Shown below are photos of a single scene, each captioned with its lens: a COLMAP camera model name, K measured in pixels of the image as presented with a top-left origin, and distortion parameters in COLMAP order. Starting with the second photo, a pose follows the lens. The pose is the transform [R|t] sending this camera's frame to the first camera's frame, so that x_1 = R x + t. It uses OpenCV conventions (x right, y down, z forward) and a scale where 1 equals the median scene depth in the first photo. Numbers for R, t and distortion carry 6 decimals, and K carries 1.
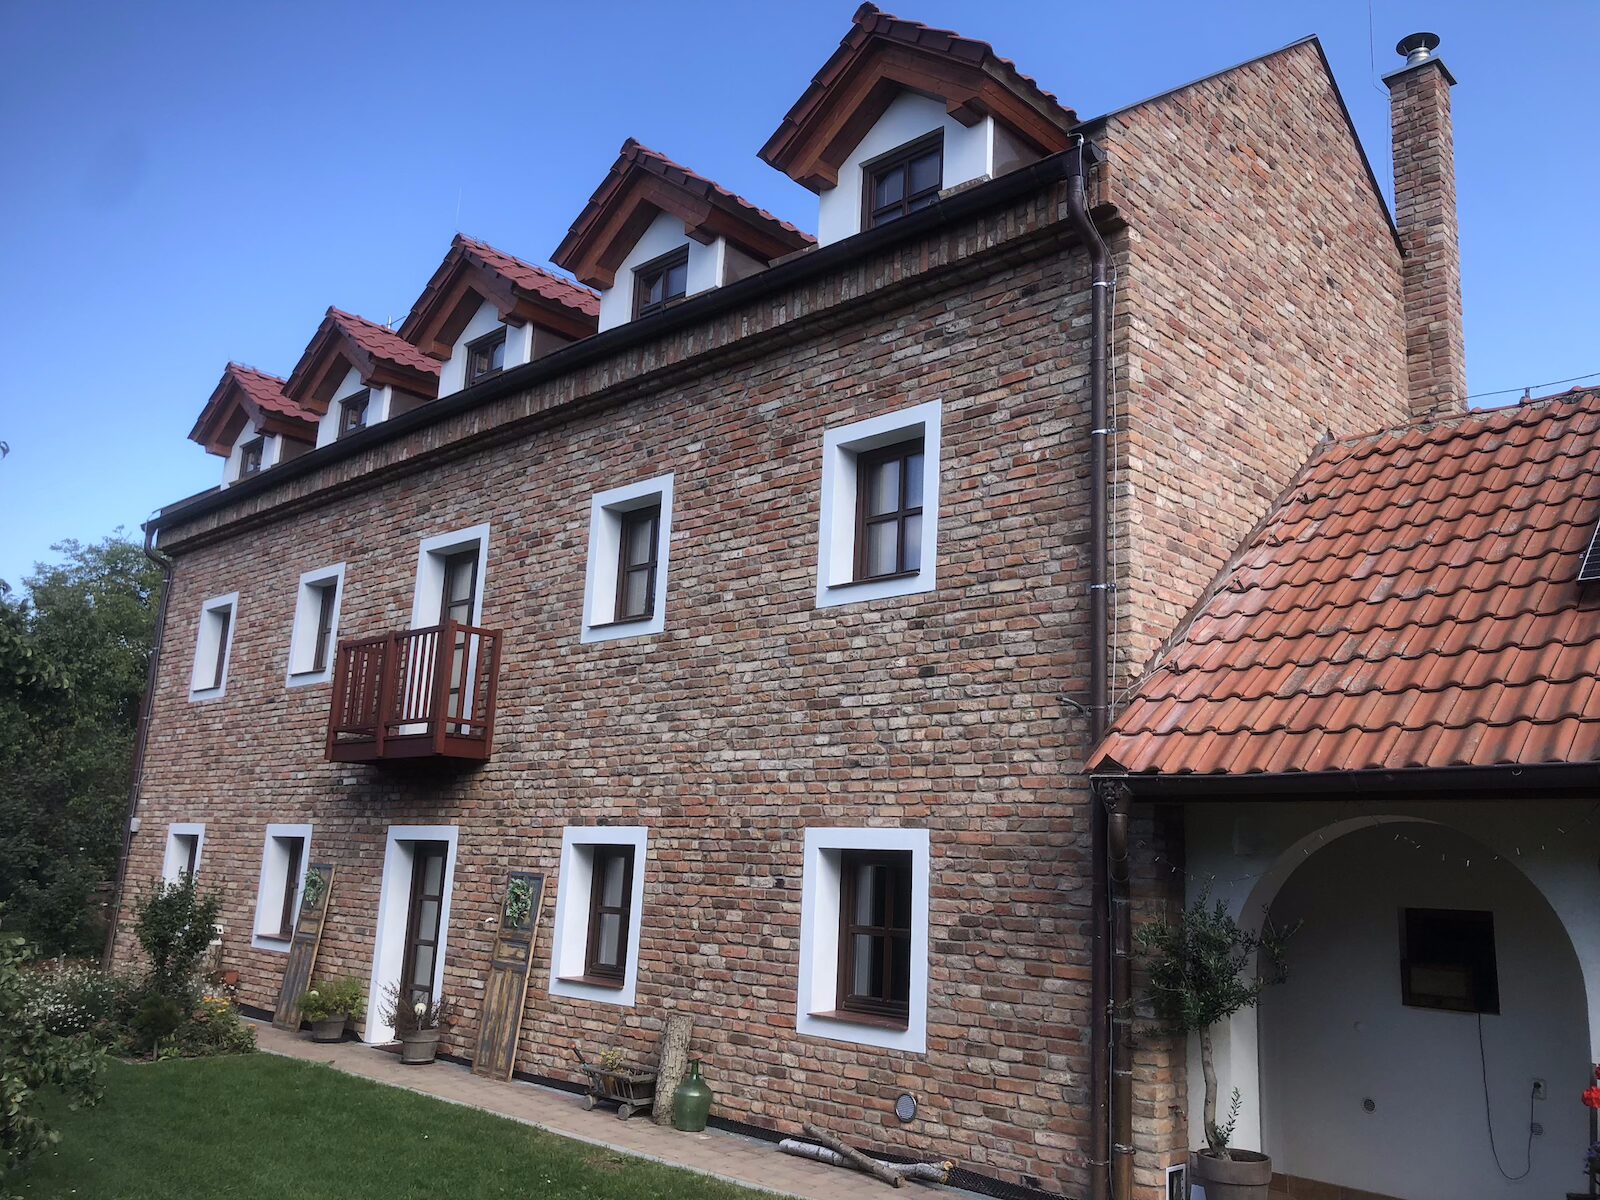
lens RADIAL K [[1306.0, 0, 800.0], [0, 1306.0, 600.0], [0, 0, 1]] dist [0.094219, -0.113332]
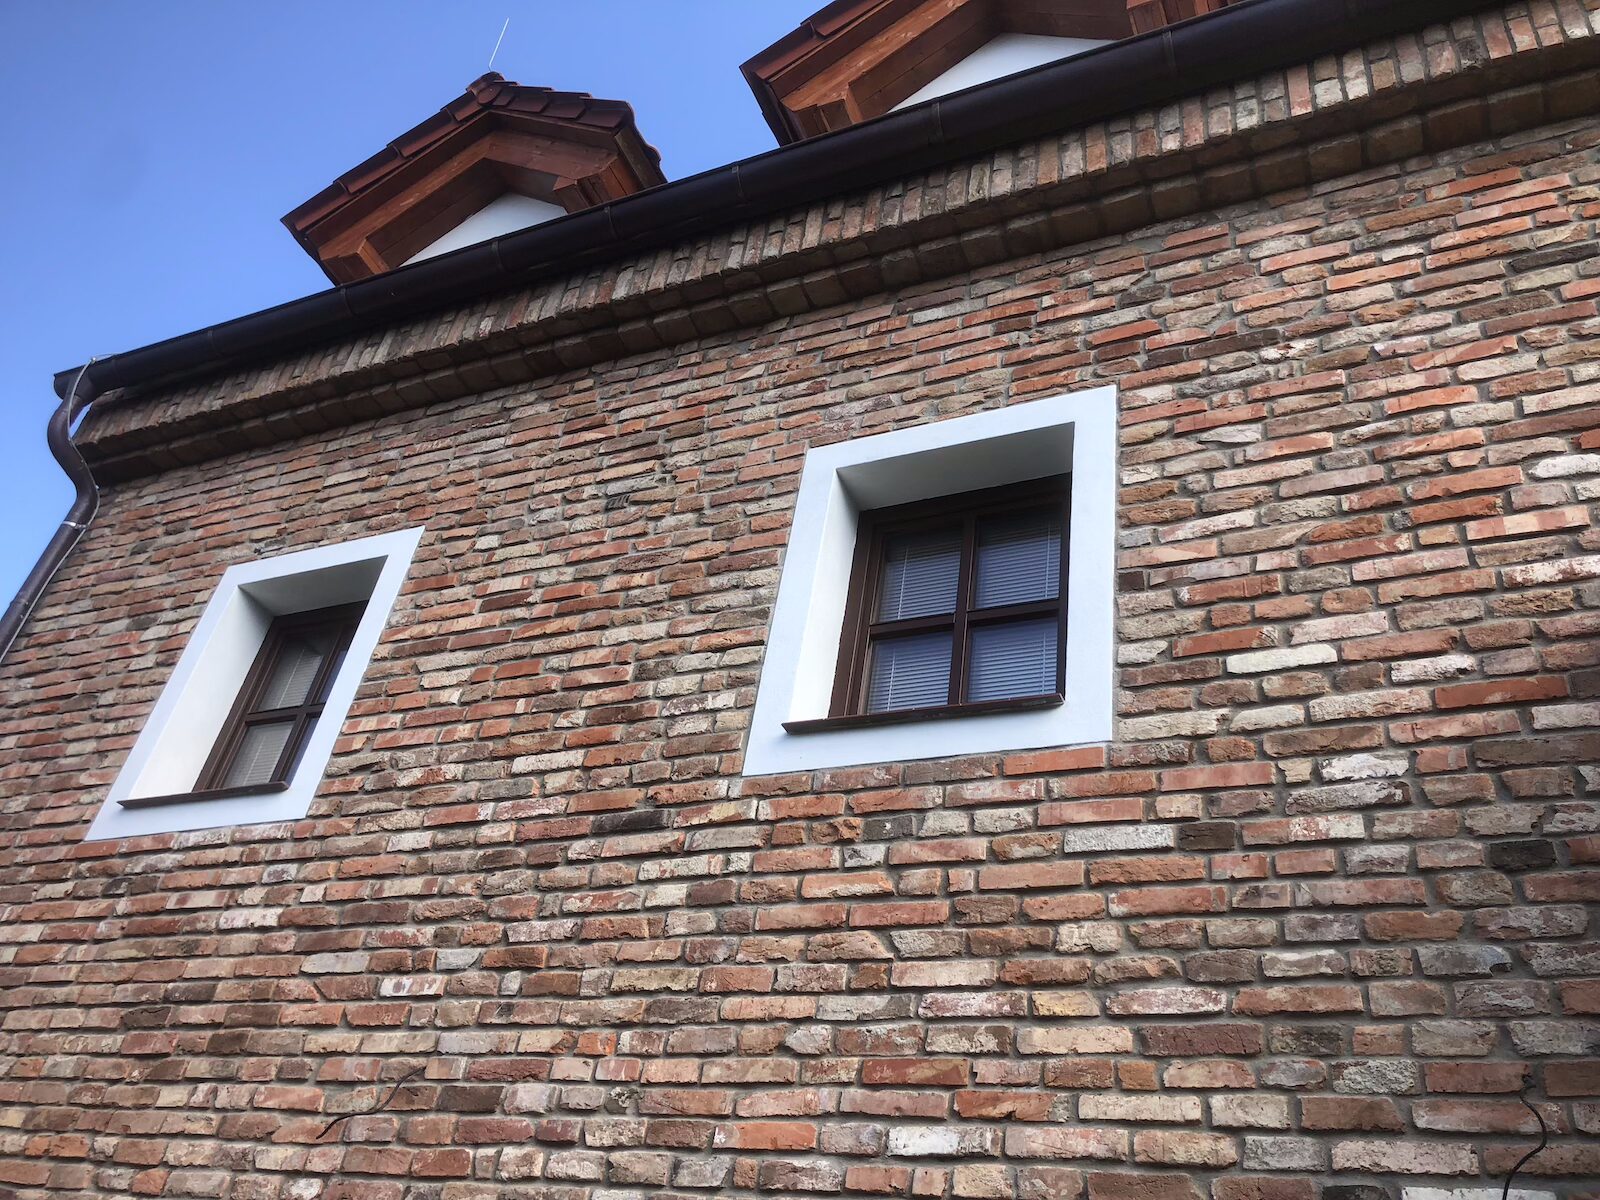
lens RADIAL K [[1305.8, 0, 800.0], [0, 1305.8, 600.0], [0, 0, 1]] dist [0.104773, -0.126731]
pose [[0.933201, 0.279844, 0.225439, -0.377987], [-0.171666, 0.898296, -0.404469, 0.116309], [-0.315699, 0.338751, 0.886331, 0.641208]]
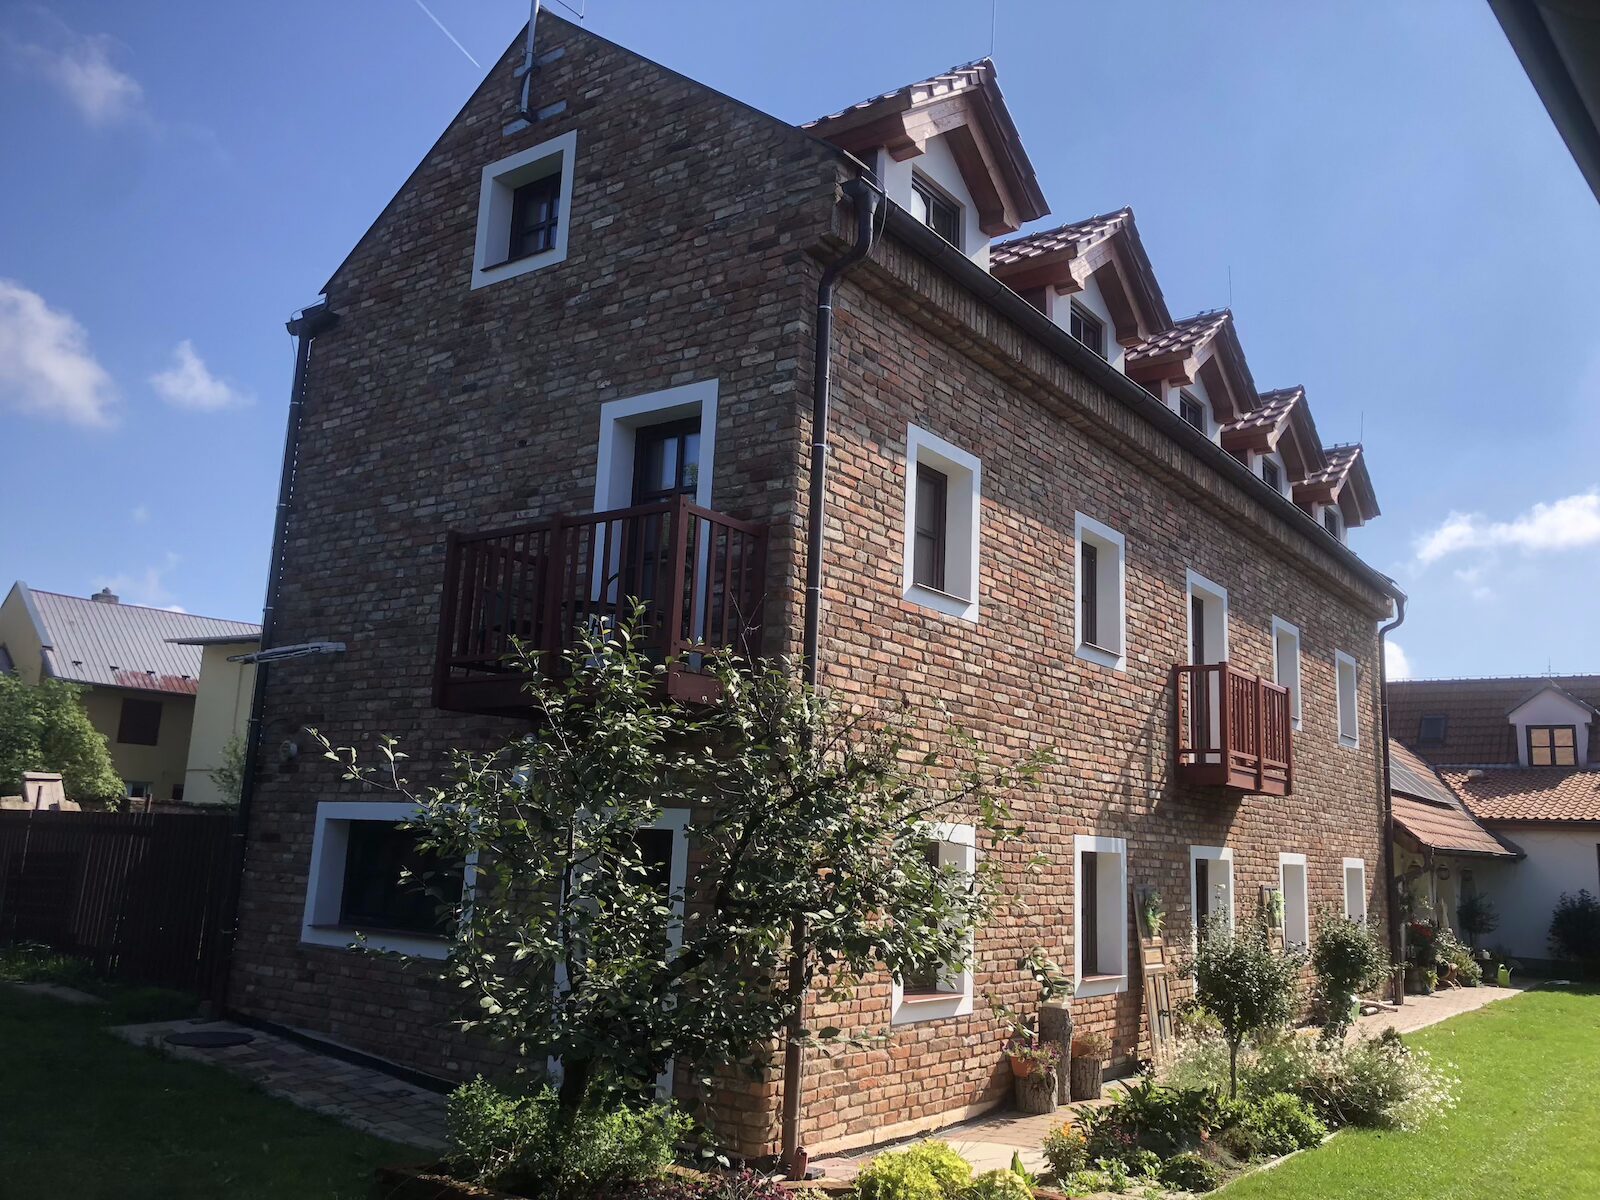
lens RADIAL K [[1306.0, 0, 800.0], [0, 1306.0, 600.0], [0, 0, 1]] dist [0.094219, -0.113332]
pose [[-0.143748, 0.140842, 0.979541, -0.943740], [-0.241349, 0.954944, -0.172723, 0.173497], [-0.959733, -0.261240, -0.103279, 1.049727]]
